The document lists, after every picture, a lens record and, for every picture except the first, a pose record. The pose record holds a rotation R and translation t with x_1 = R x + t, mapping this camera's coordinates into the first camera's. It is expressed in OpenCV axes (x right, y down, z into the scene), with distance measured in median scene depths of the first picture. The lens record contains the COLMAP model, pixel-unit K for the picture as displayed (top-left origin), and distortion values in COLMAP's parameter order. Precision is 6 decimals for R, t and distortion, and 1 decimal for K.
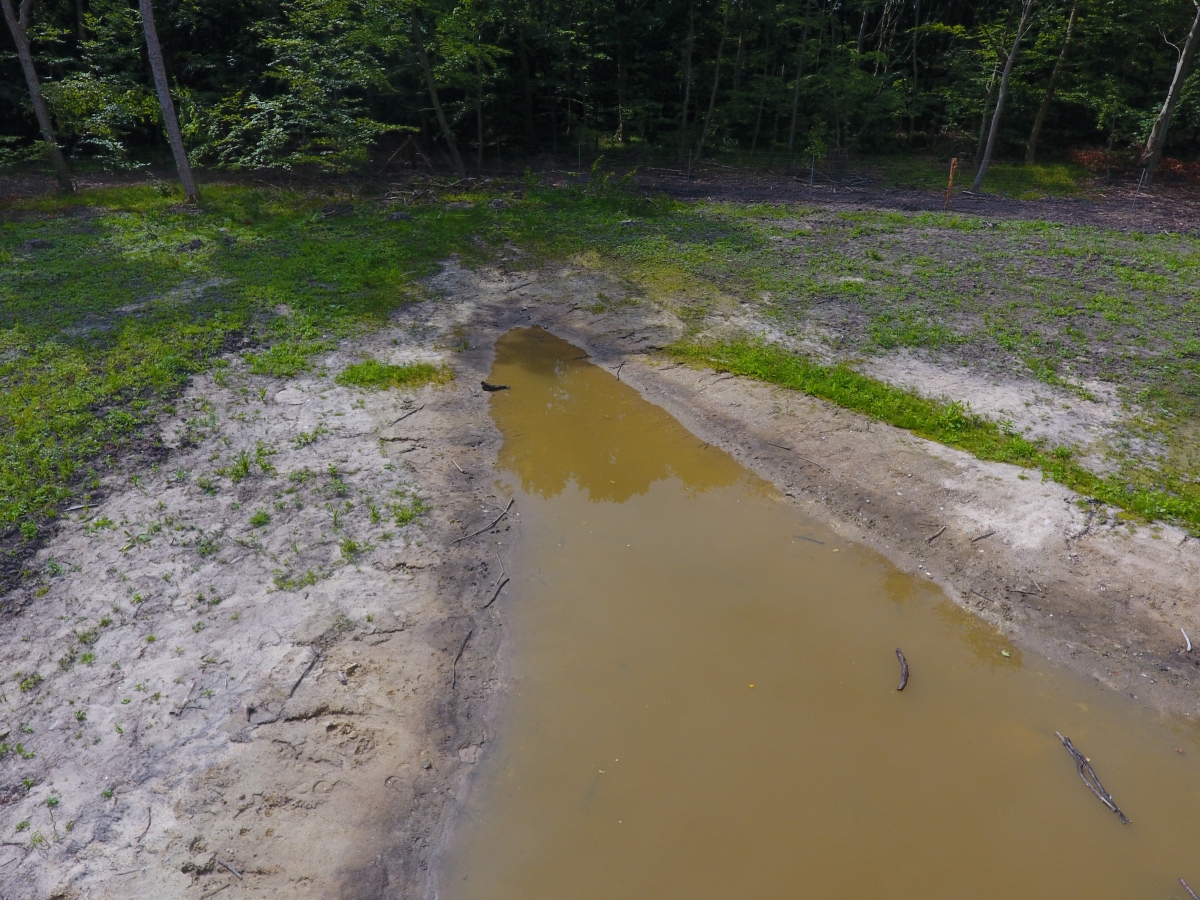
lens RADIAL K [[693.3, 0, 600.8], [0, 693.3, 440.6], [0, 0, 1]] dist [-0.003615, -0.001234]
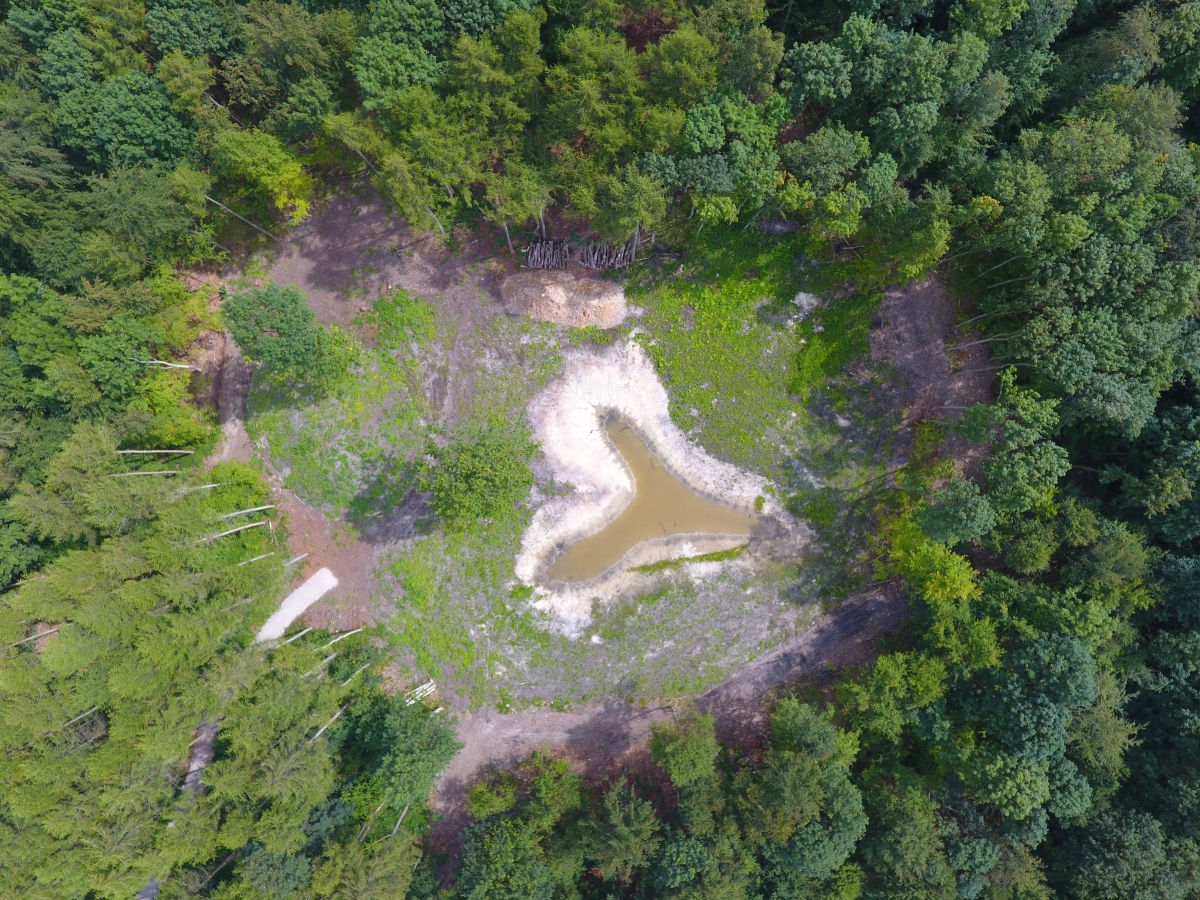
lens RADIAL K [[693.3, 0, 592.6], [0, 693.3, 442.7], [0, 0, 1]] dist [-0.003615, -0.001234]
pose [[-0.509096, 0.860437, 0.021692, -0.172293], [-0.393002, -0.254802, 0.883530, -6.406906], [0.765749, 0.441277, 0.467872, -4.398091]]
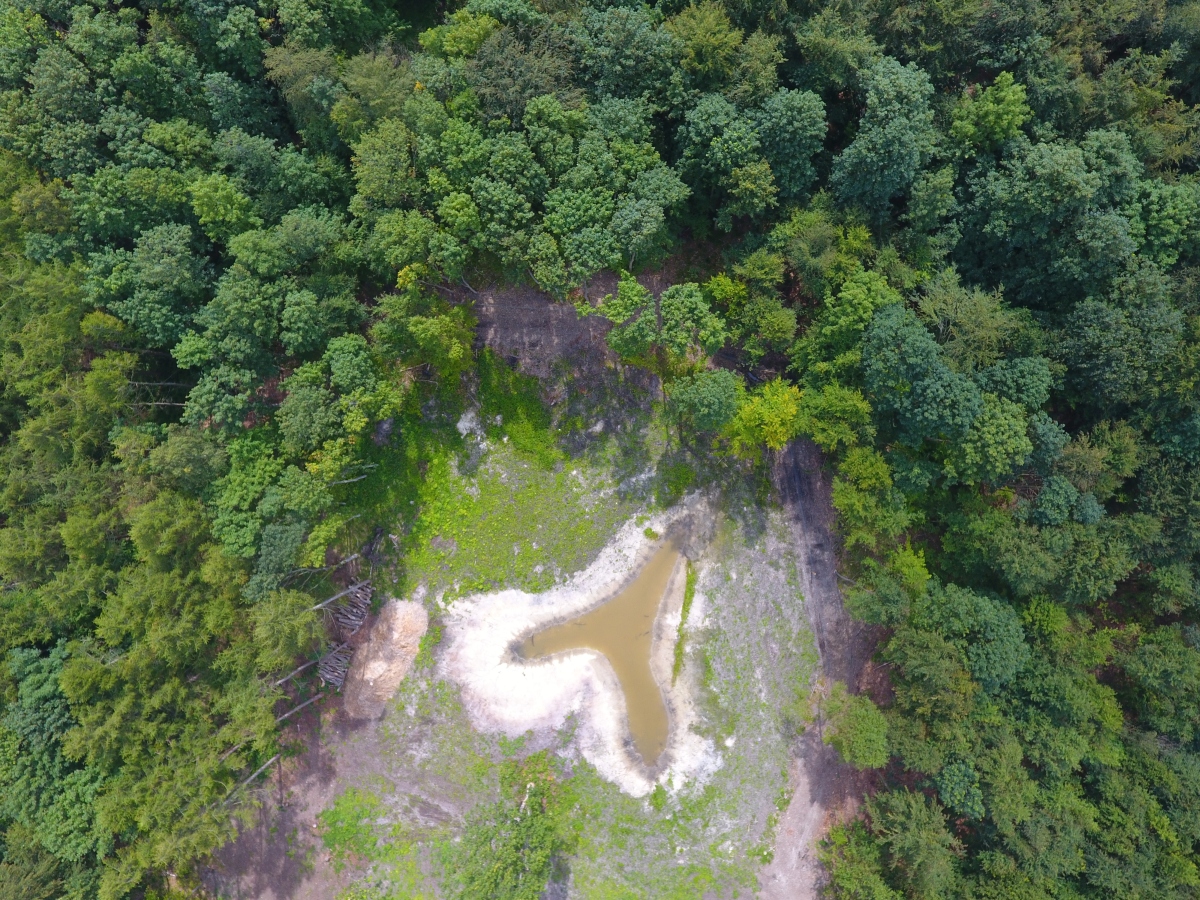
lens RADIAL K [[693.3, 0, 609.3], [0, 693.3, 447.6], [0, 0, 1]] dist [-0.003615, -0.001234]
pose [[0.650175, 0.759772, 0.004329, -1.472582], [-0.350940, 0.295254, 0.888631, -7.250697], [0.673880, -0.579285, 0.458601, -2.093618]]
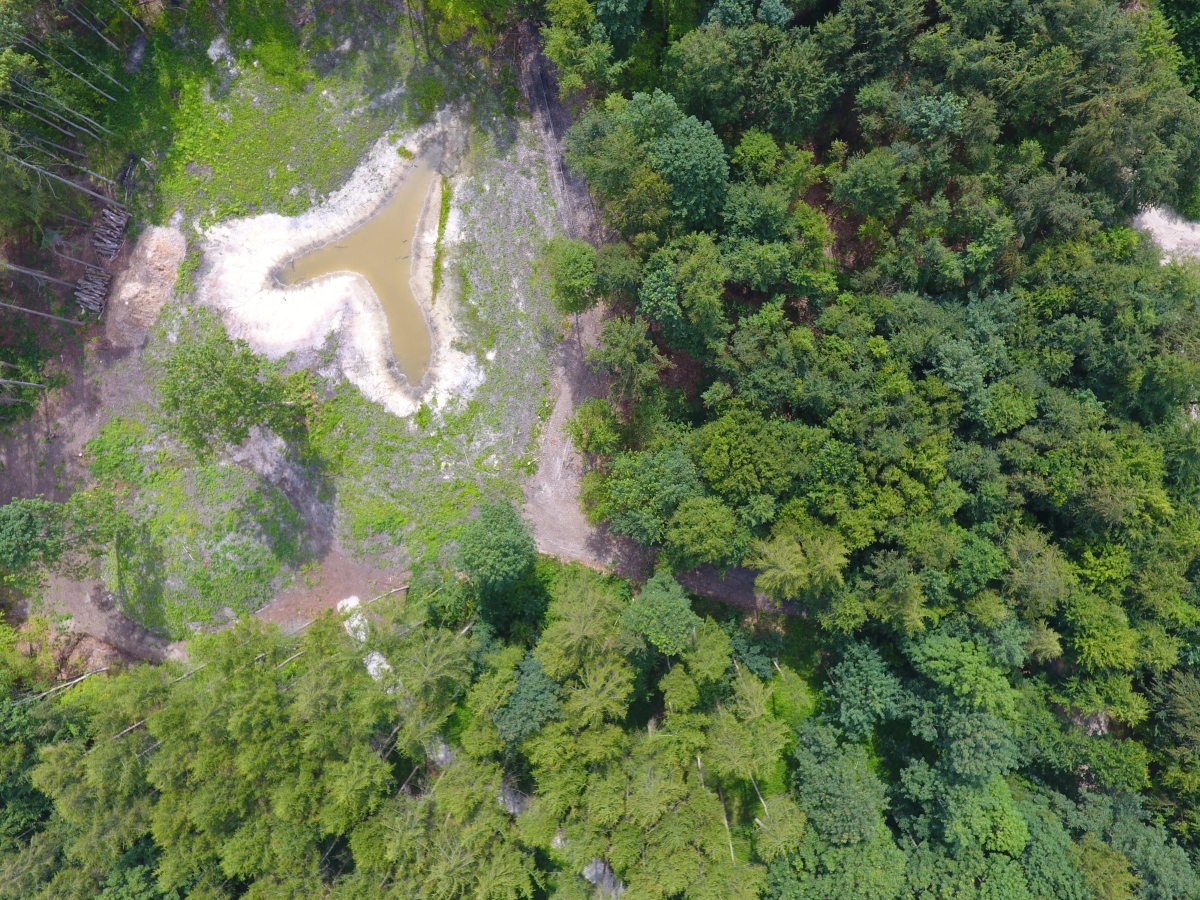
lens RADIAL K [[693.3, 0, 602.7], [0, 693.3, 436.0], [0, 0, 1]] dist [-0.003615, -0.001234]
pose [[0.679824, 0.733366, -0.003654, 3.547517], [-0.332316, 0.312488, 0.889897, -6.887039], [0.653762, -0.603760, 0.456146, -2.807151]]
